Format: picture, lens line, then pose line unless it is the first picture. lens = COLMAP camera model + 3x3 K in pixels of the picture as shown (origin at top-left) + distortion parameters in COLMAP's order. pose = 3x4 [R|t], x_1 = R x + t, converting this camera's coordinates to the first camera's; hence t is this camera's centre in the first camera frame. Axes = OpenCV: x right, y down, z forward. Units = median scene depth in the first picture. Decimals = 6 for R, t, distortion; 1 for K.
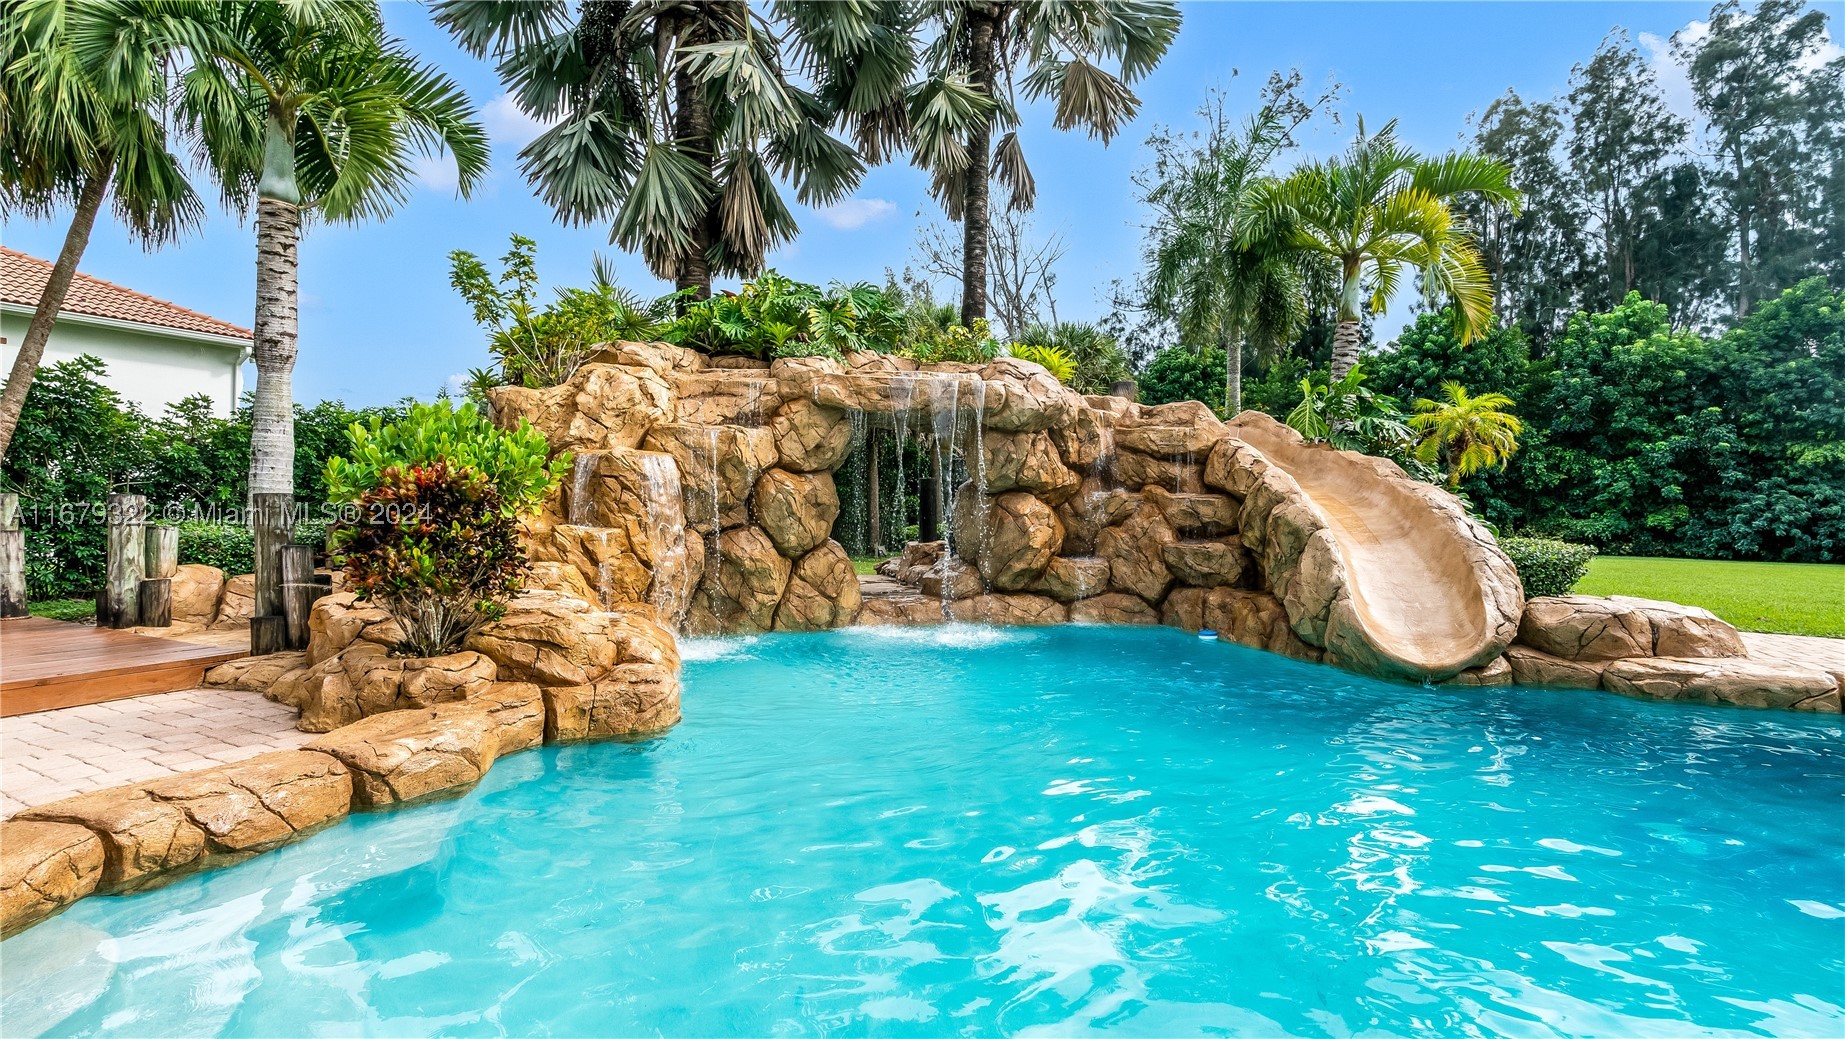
lens RADIAL K [[853.7, 0, 929.7], [0, 853.7, 515.0], [0, 0, 1]] dist [0.003017, -0.000160]
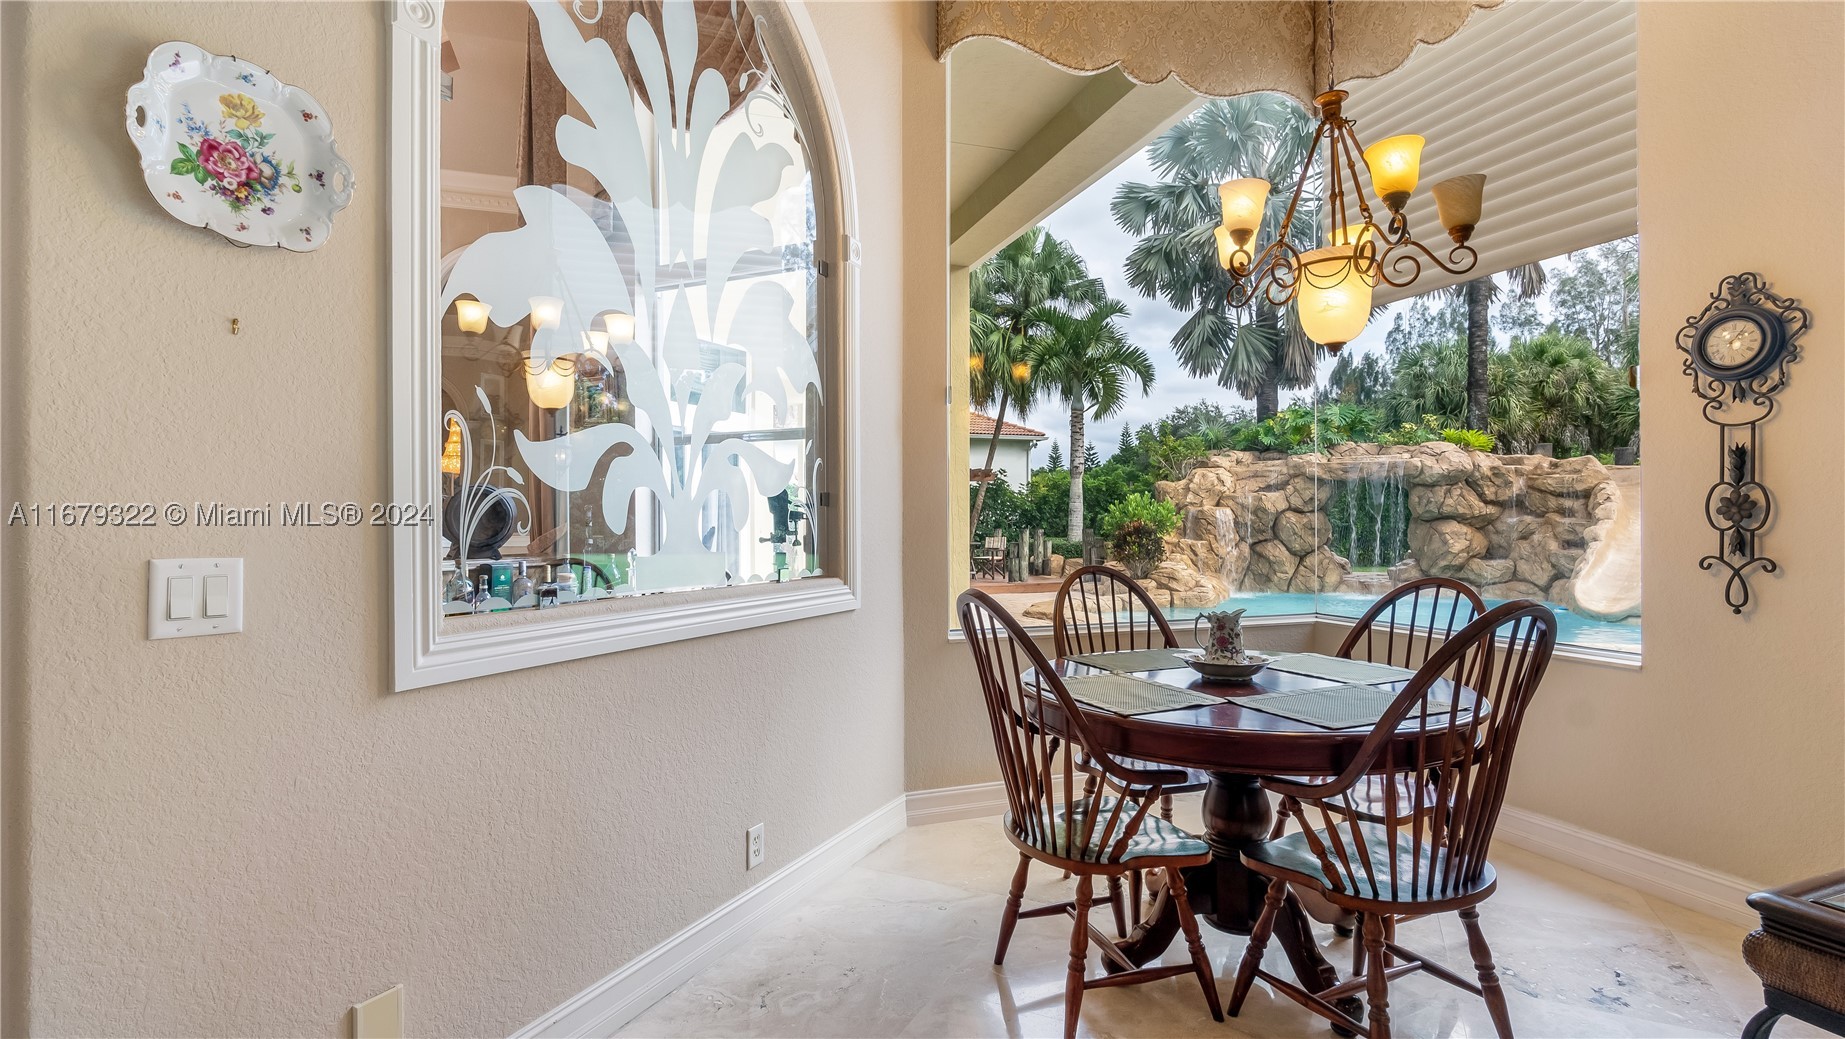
lens RADIAL K [[853.7, 0, 927.2], [0, 853.7, 526.7], [0, 0, 1]] dist [0.003017, -0.000160]
pose [[0.729459, -0.011583, -0.683926, 0.555362], [0.008430, 0.999933, -0.007944, -0.008614], [0.683972, 0.000029, 0.729508, -1.008791]]
